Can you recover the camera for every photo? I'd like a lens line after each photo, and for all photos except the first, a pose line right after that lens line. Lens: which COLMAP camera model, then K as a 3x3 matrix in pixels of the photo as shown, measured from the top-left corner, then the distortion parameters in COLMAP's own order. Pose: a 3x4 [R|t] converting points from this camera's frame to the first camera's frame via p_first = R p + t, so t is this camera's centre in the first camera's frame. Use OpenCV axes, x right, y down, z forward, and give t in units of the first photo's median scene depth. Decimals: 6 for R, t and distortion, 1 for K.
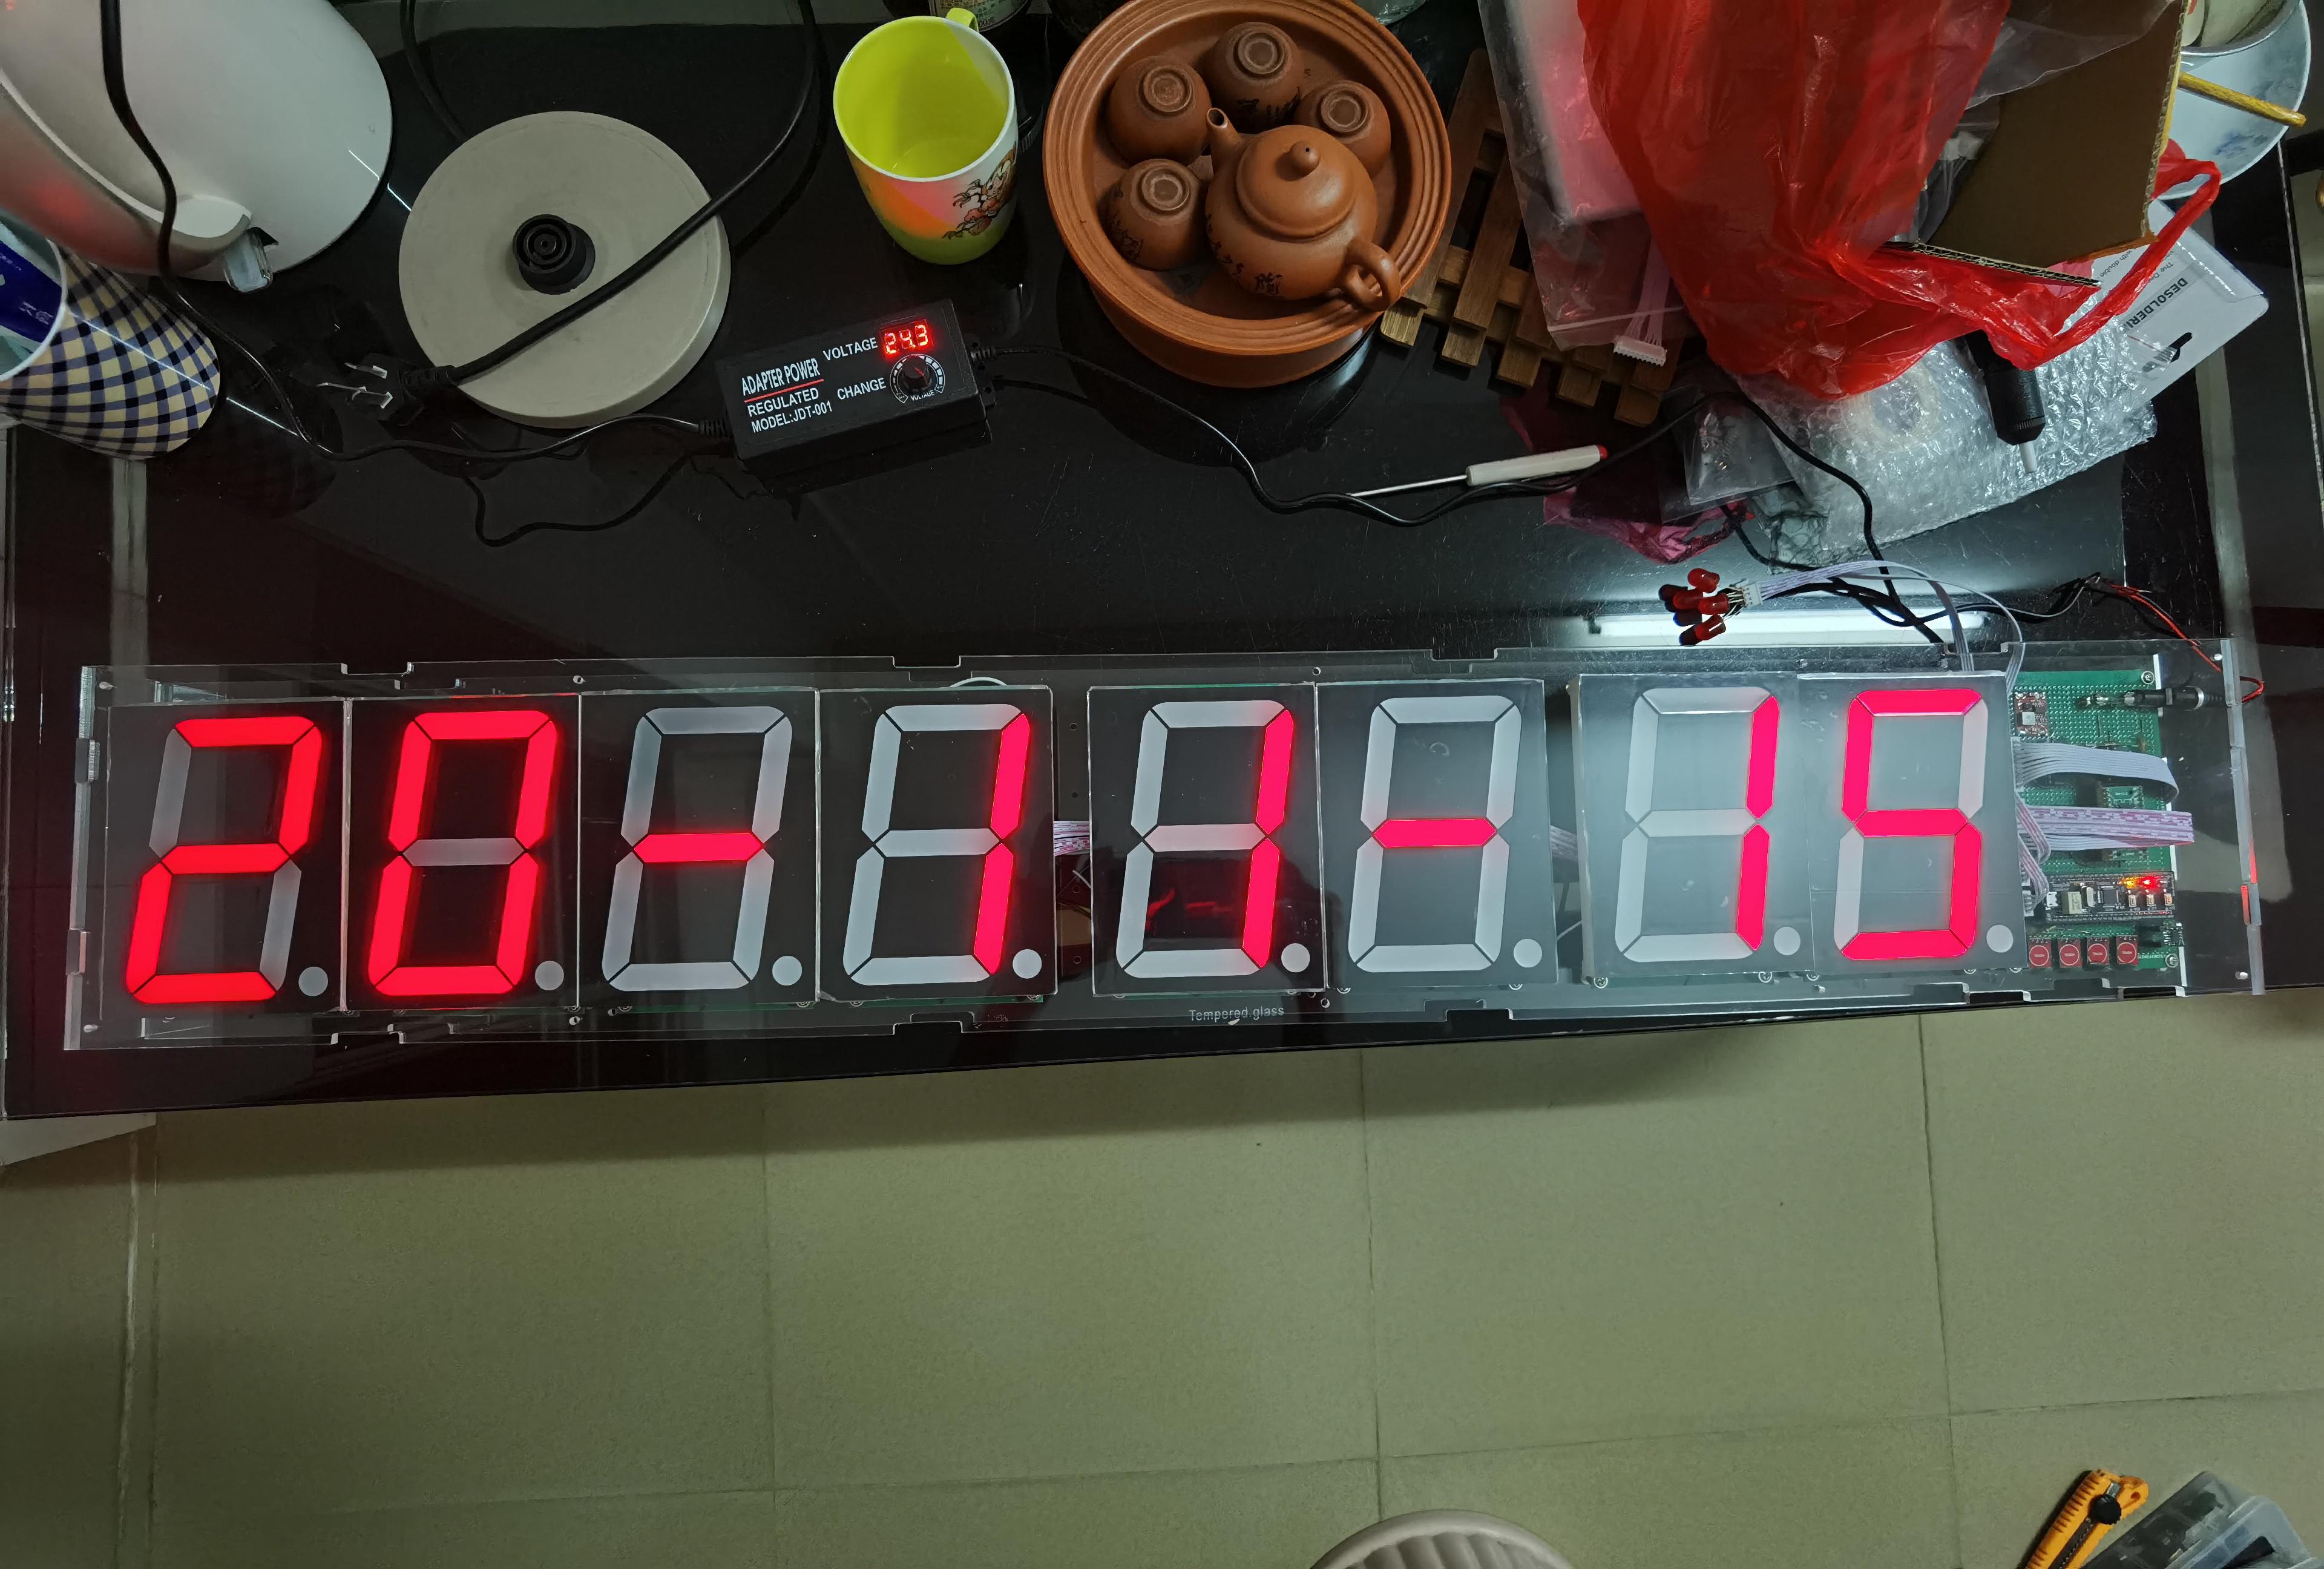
lens RADIAL K [[1224.9, 0, 1162.0], [0, 1224.9, 784.5], [0, 0, 1]] dist [-0.064111, 0.034044]
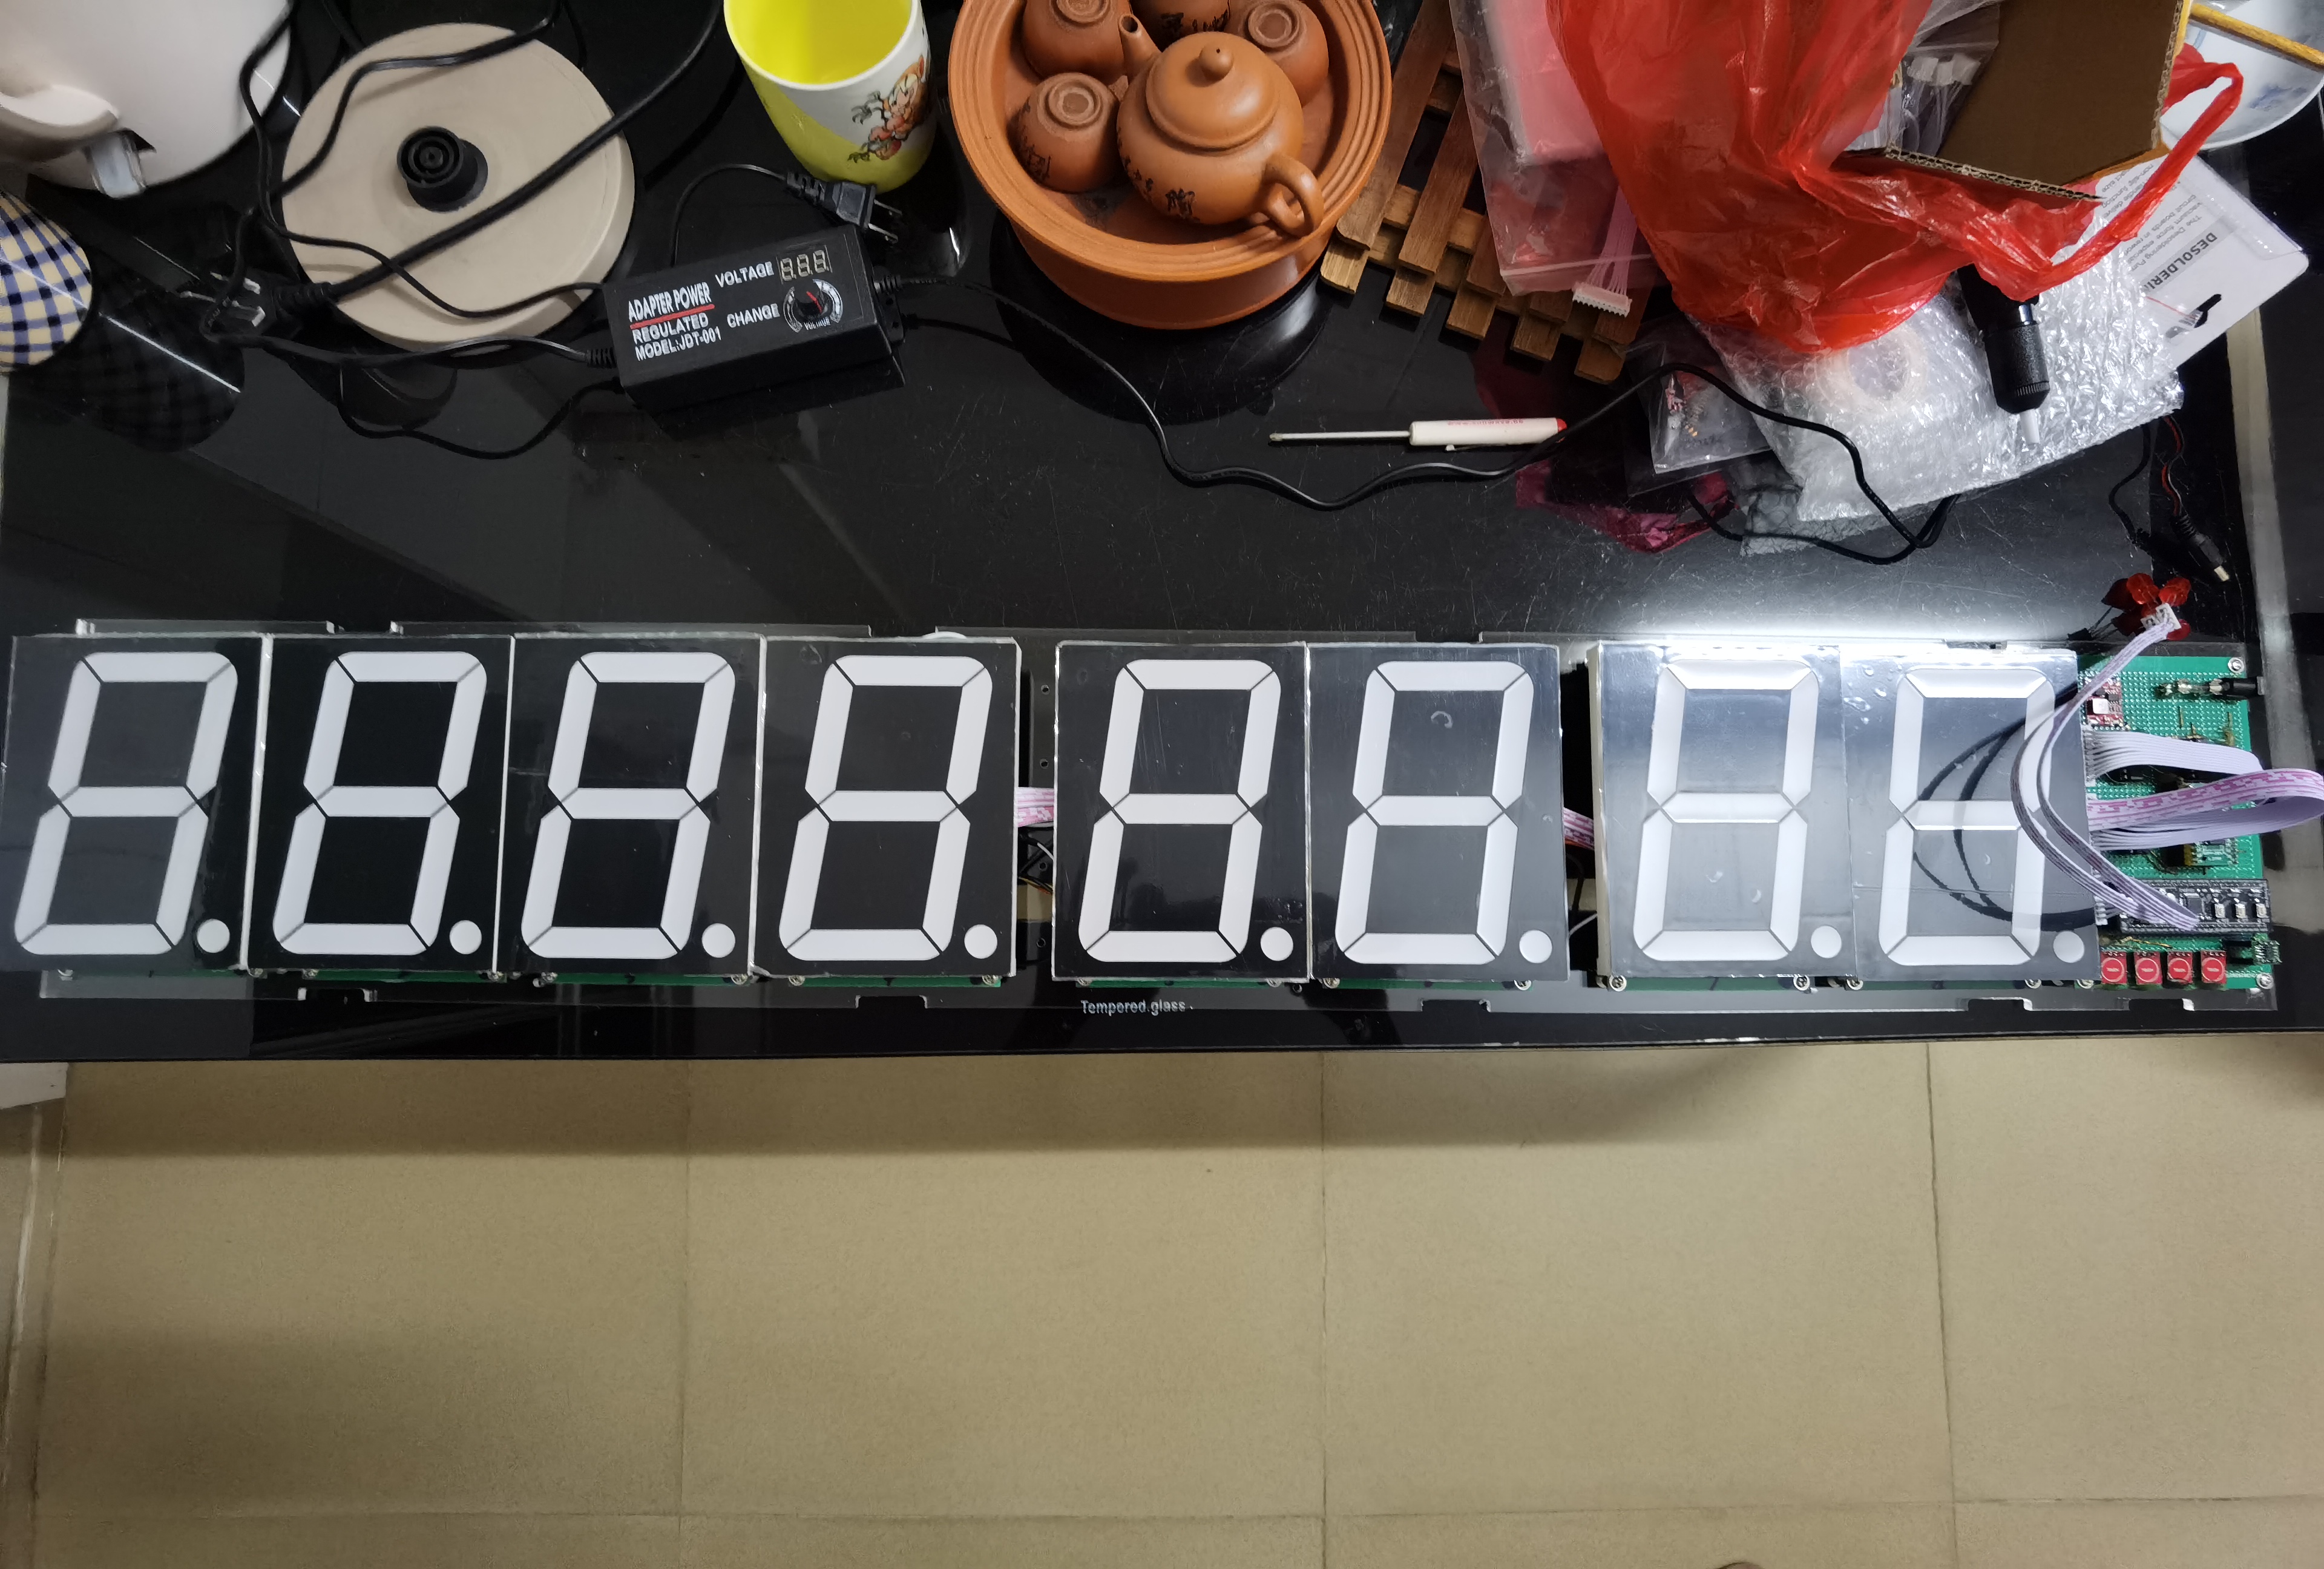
lens RADIAL K [[1224.9, 0, 1162.0], [0, 1224.9, 784.5], [0, 0, 1]] dist [-0.064111, 0.034044]
pose [[0.998920, 0.036231, -0.029079, 0.104627], [-0.037129, 0.998832, -0.030934, 0.050264], [0.027925, 0.031980, 0.999098, 0.089063]]
